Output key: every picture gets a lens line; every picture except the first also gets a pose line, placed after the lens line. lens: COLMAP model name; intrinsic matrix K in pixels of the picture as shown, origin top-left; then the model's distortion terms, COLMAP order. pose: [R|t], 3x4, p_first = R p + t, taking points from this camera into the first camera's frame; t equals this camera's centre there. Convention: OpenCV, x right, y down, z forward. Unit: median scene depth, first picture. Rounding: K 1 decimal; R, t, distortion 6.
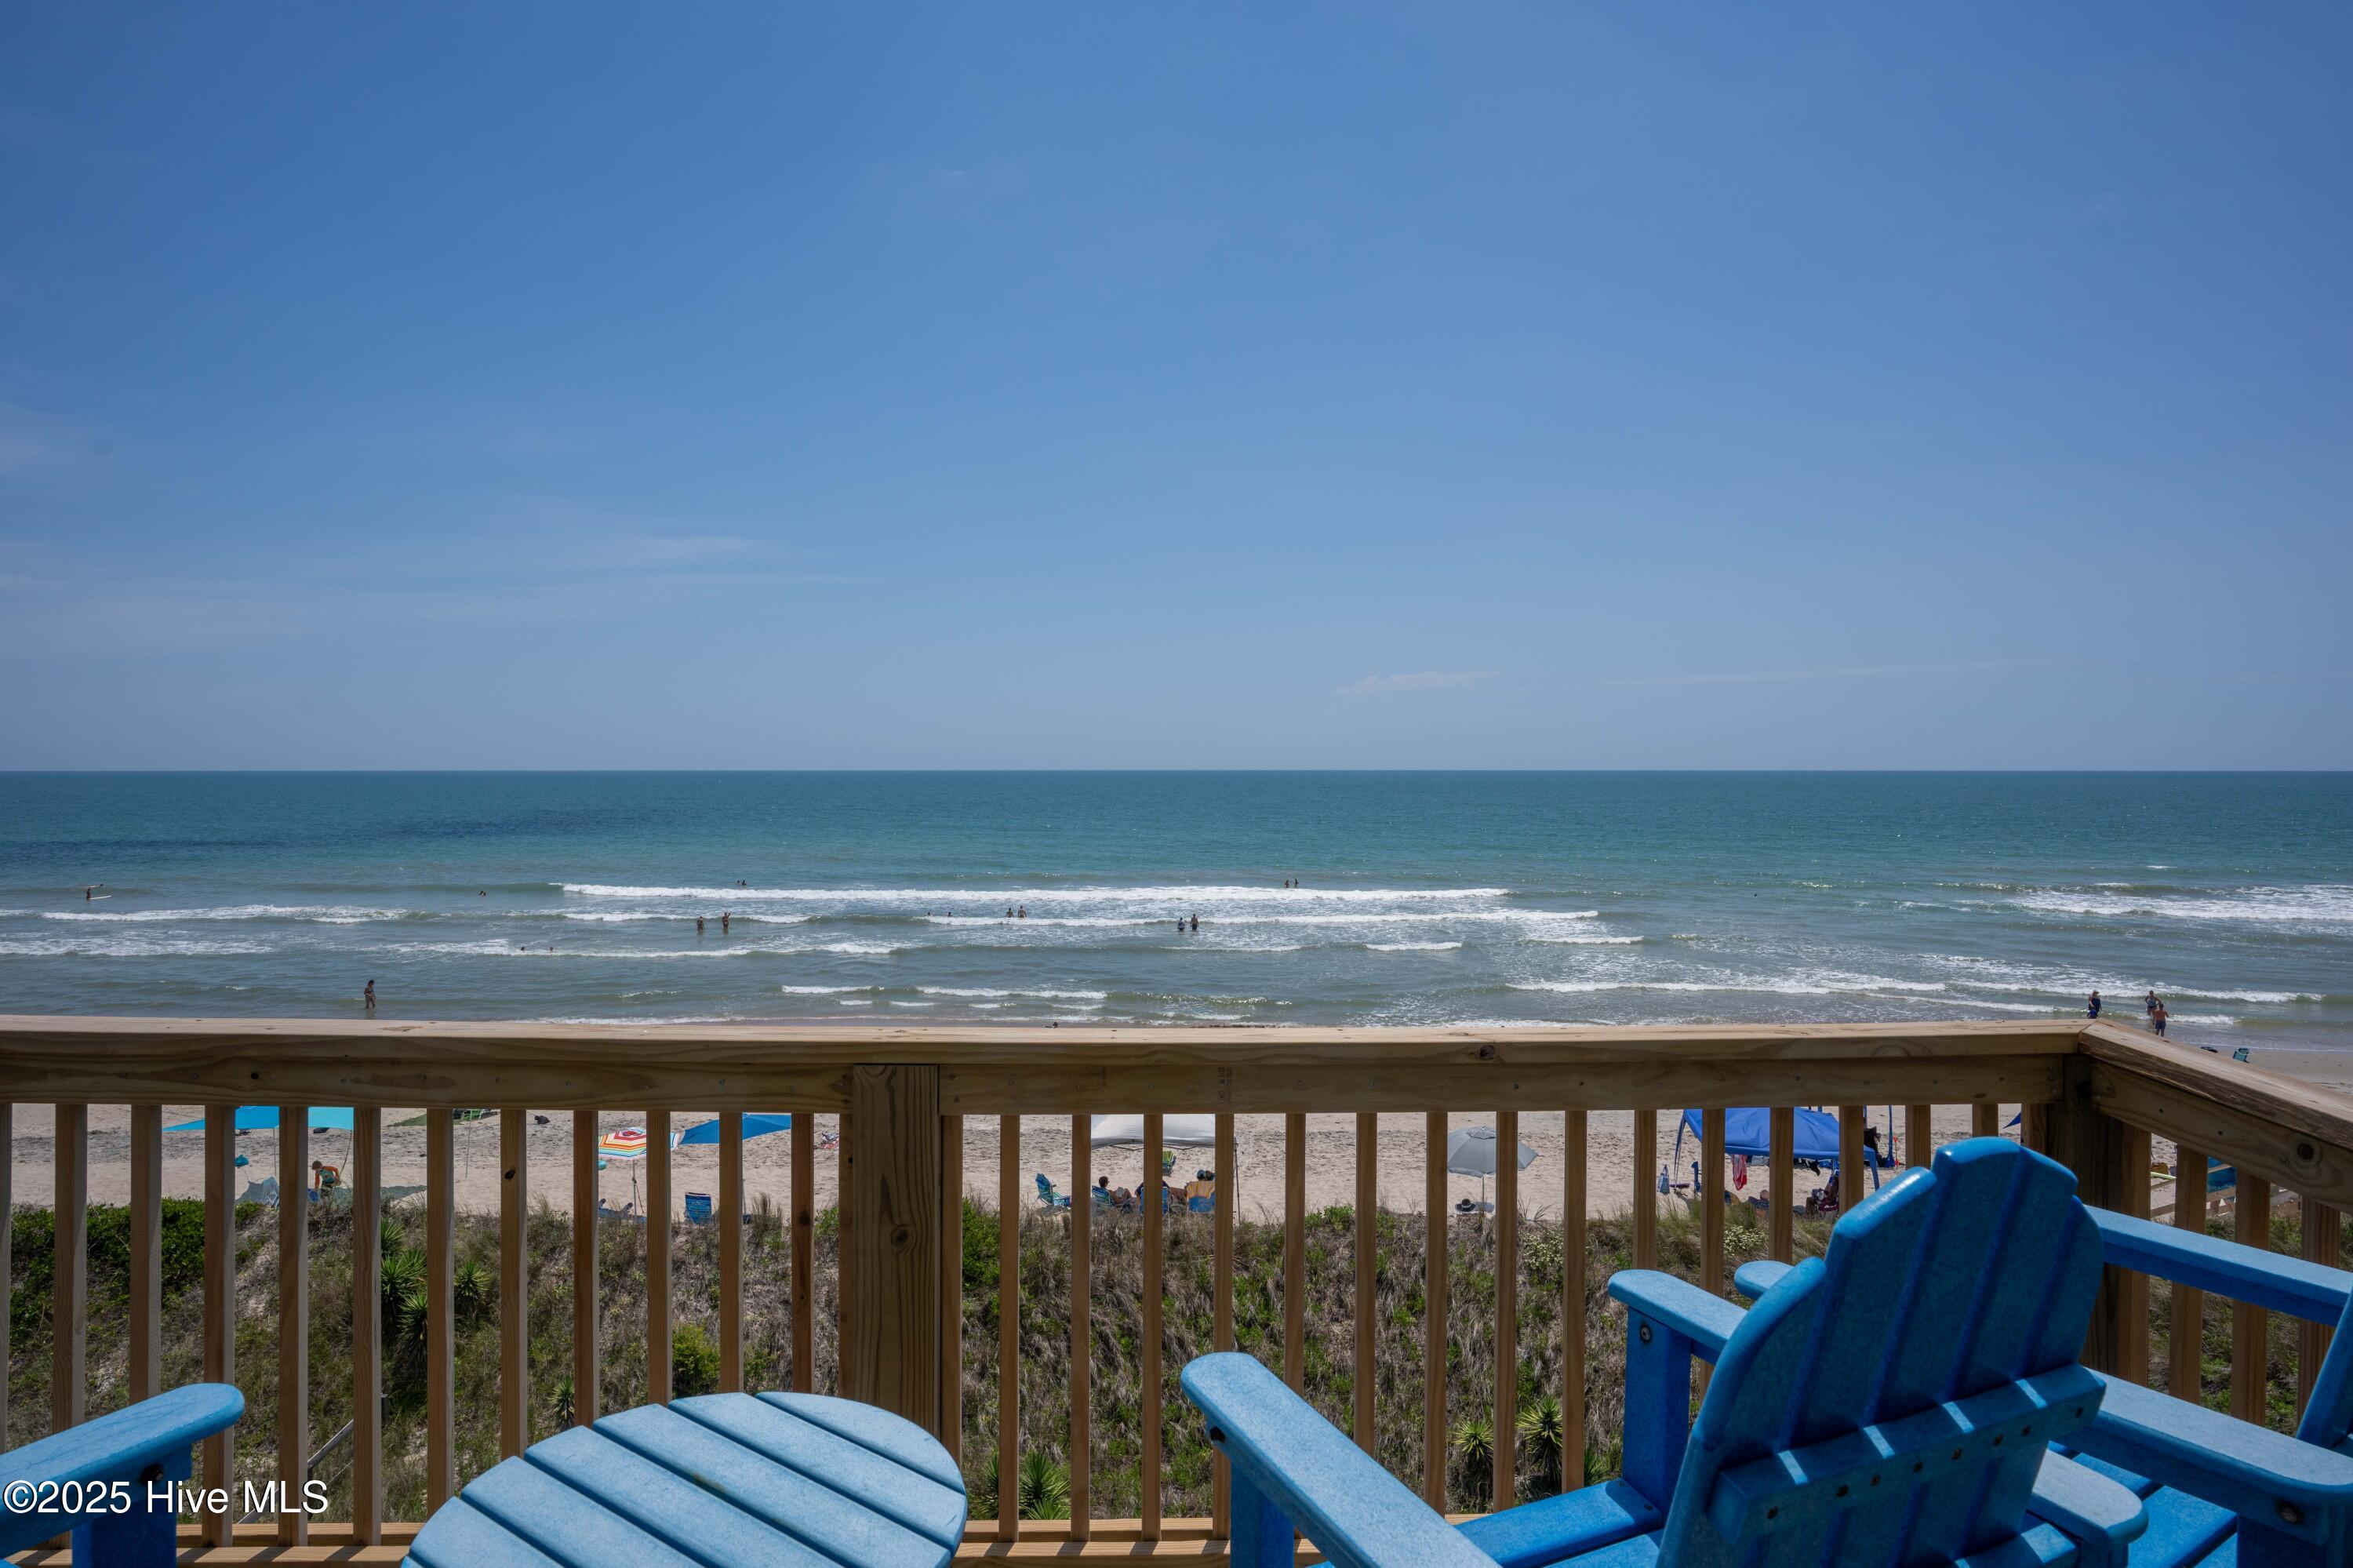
lens RADIAL K [[1378.9, 0, 1185.5], [0, 1378.9, 785.5], [0, 0, 1]] dist [-0.051451, 0.052683]
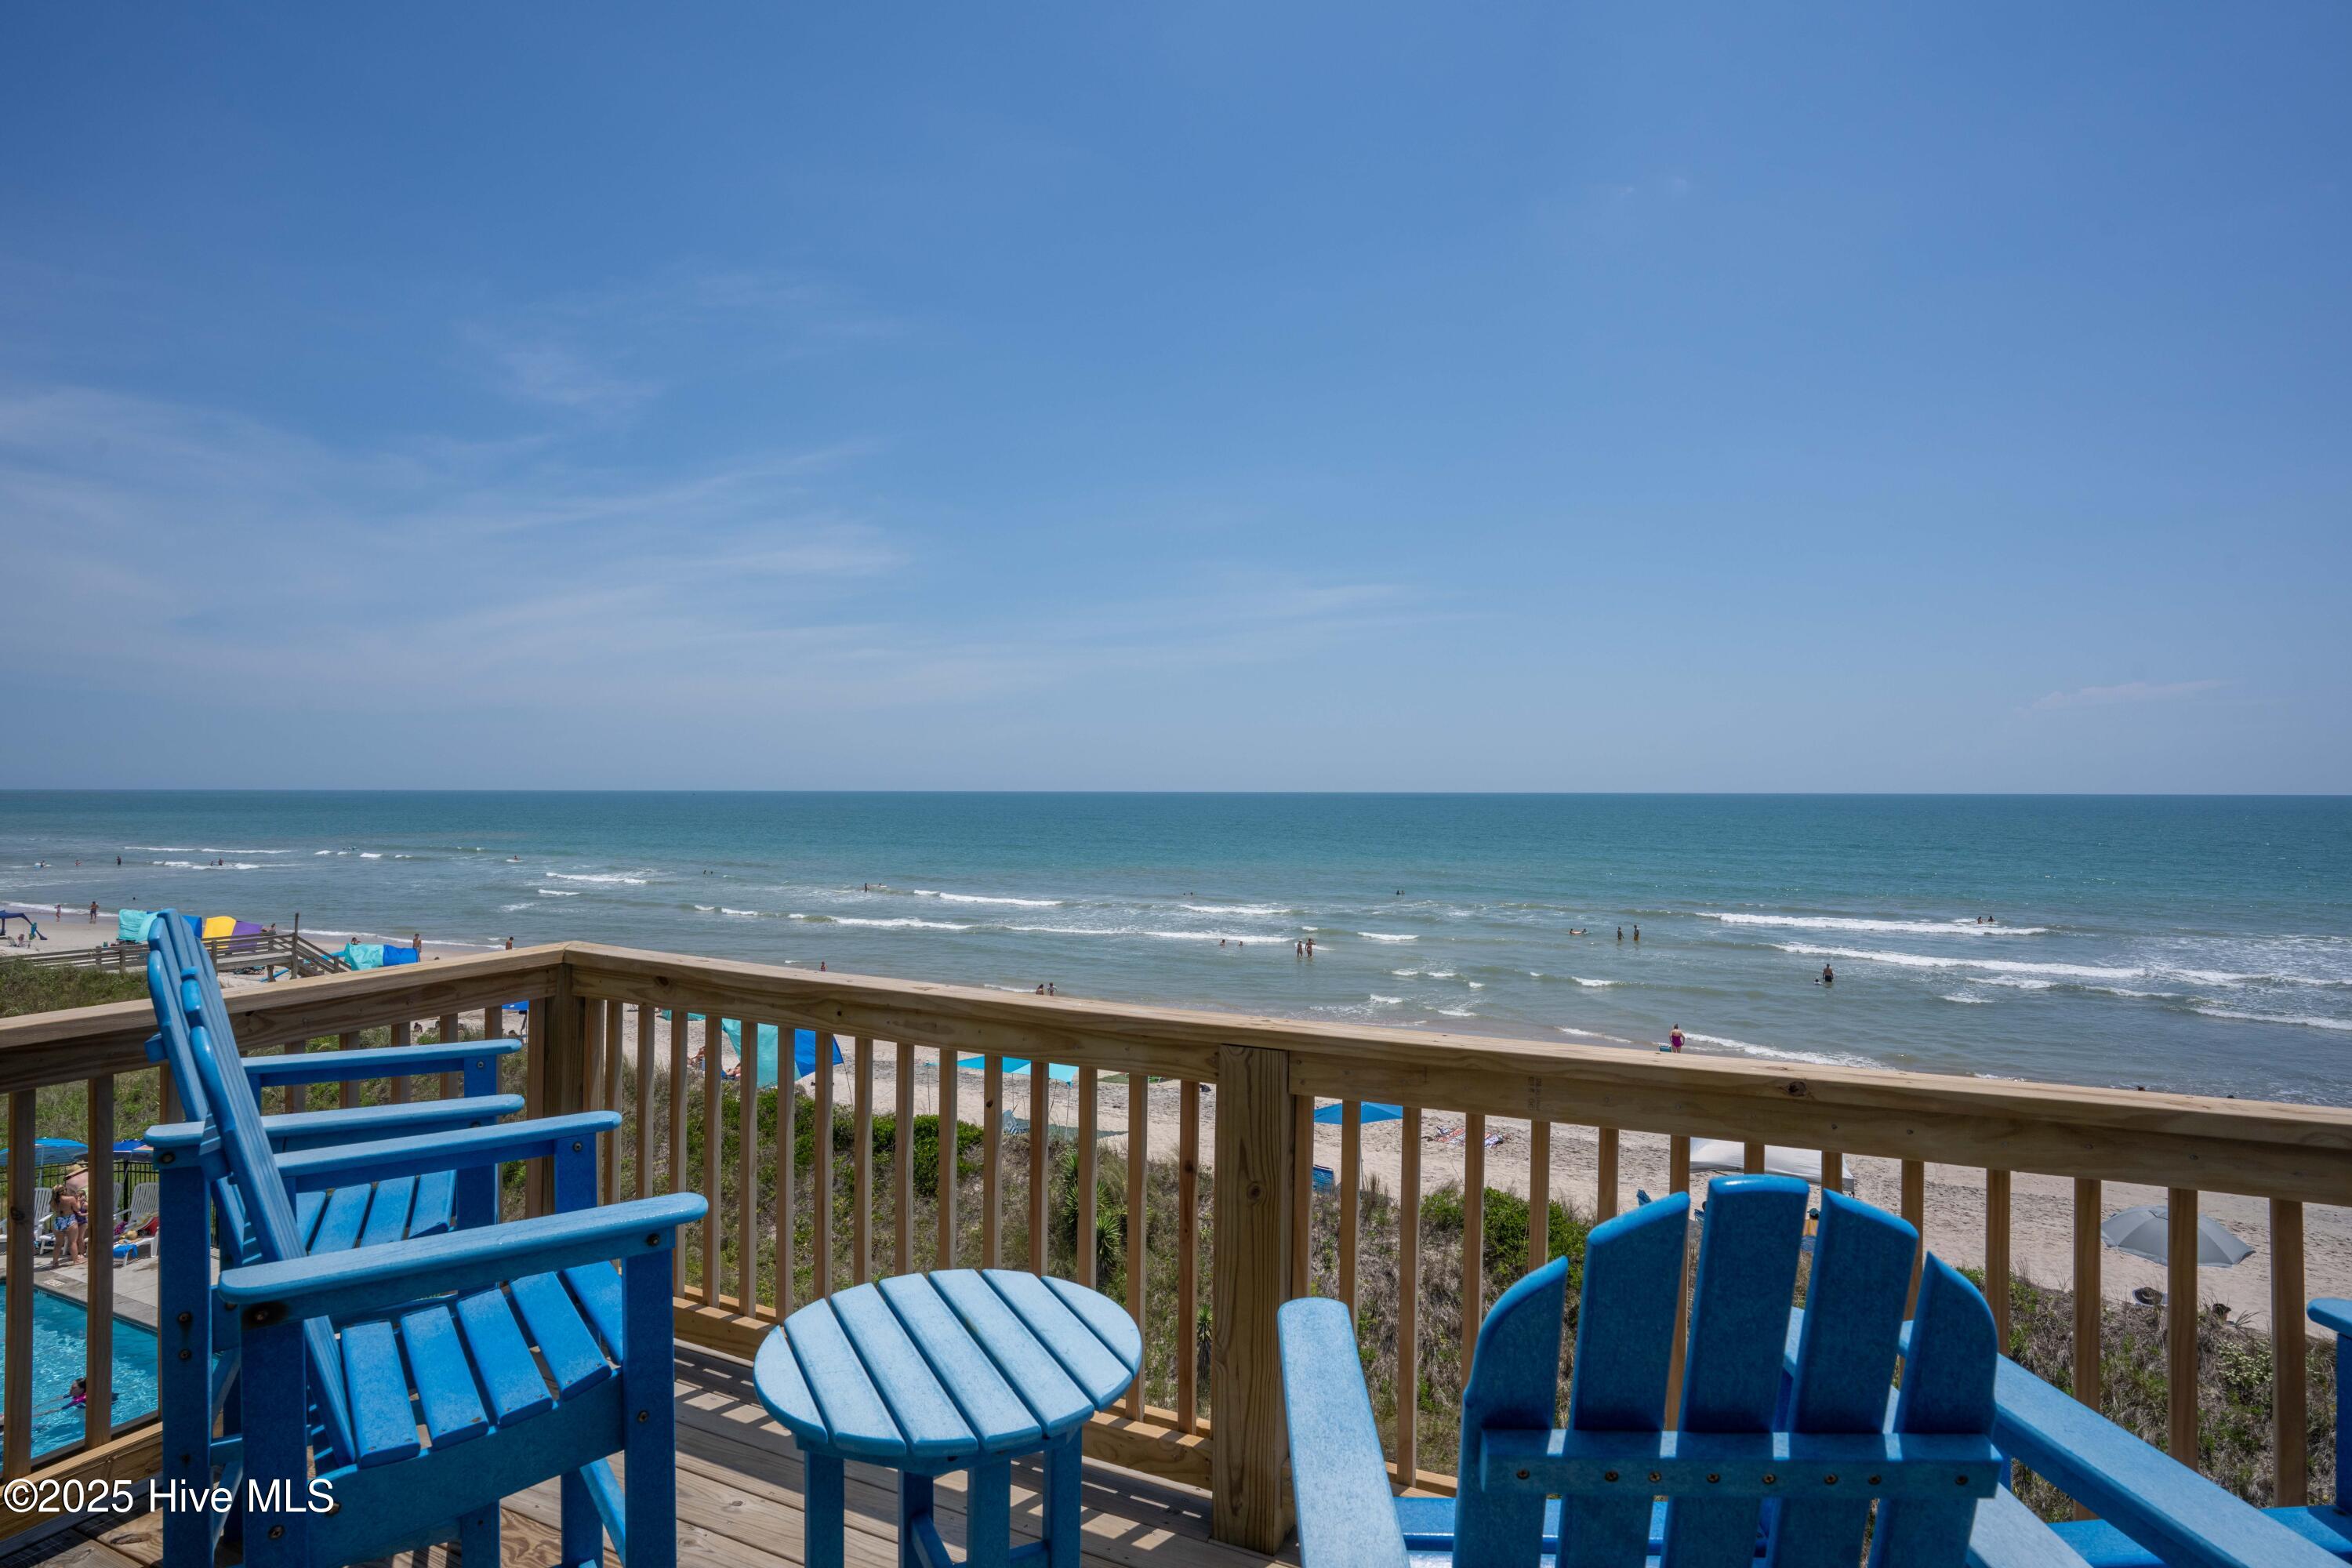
lens RADIAL K [[1286.0, 0, 1176.0], [0, 1286.0, 784.0], [0, 0, 1]] dist [-0.052600, 0.034580]
pose [[0.887556, -0.000027, -0.460701, 0.238915], [-0.008231, 0.999839, -0.015915, -0.008412], [0.460627, 0.017918, 0.887413, -0.030122]]
